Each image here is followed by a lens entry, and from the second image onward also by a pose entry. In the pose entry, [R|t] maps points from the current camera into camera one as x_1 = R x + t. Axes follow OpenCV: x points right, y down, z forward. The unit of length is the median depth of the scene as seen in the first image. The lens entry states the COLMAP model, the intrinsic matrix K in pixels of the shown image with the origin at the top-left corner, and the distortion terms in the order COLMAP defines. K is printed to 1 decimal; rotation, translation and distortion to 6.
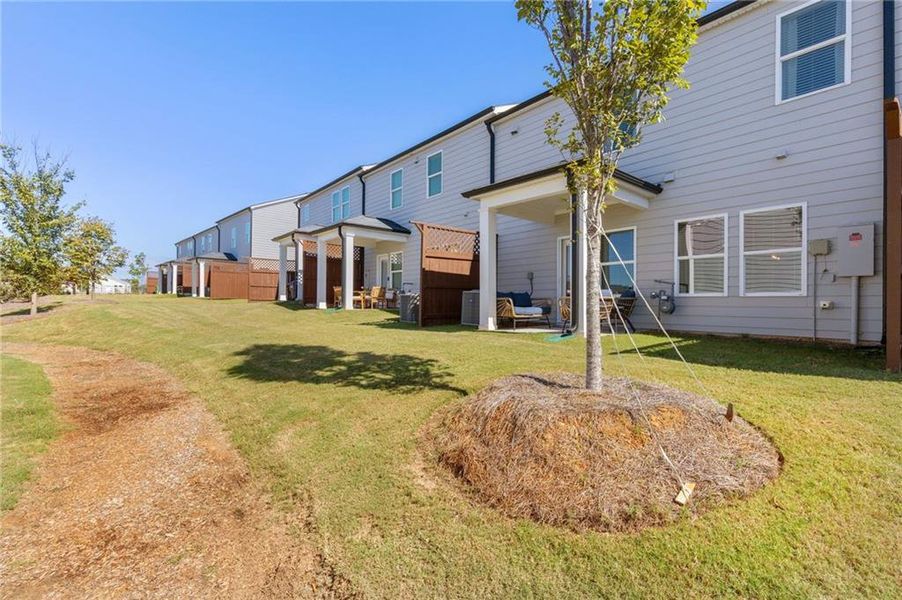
lens RADIAL K [[404.6, 0, 454.6], [0, 404.6, 305.8], [0, 0, 1]] dist [0.001639, 0.000120]
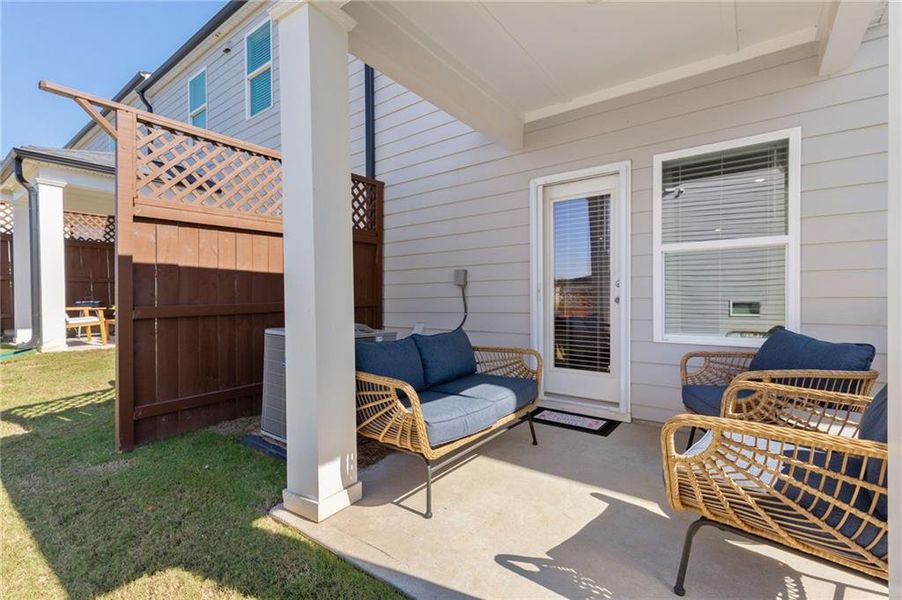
lens RADIAL K [[404.6, 0, 454.6], [0, 404.6, 305.8], [0, 0, 1]] dist [0.001639, 0.000120]
pose [[0.973555, -0.015449, 0.227932, 0.092541], [0.012423, 0.999815, 0.014704, -0.055234], [-0.228117, -0.011484, 0.973566, 0.642392]]
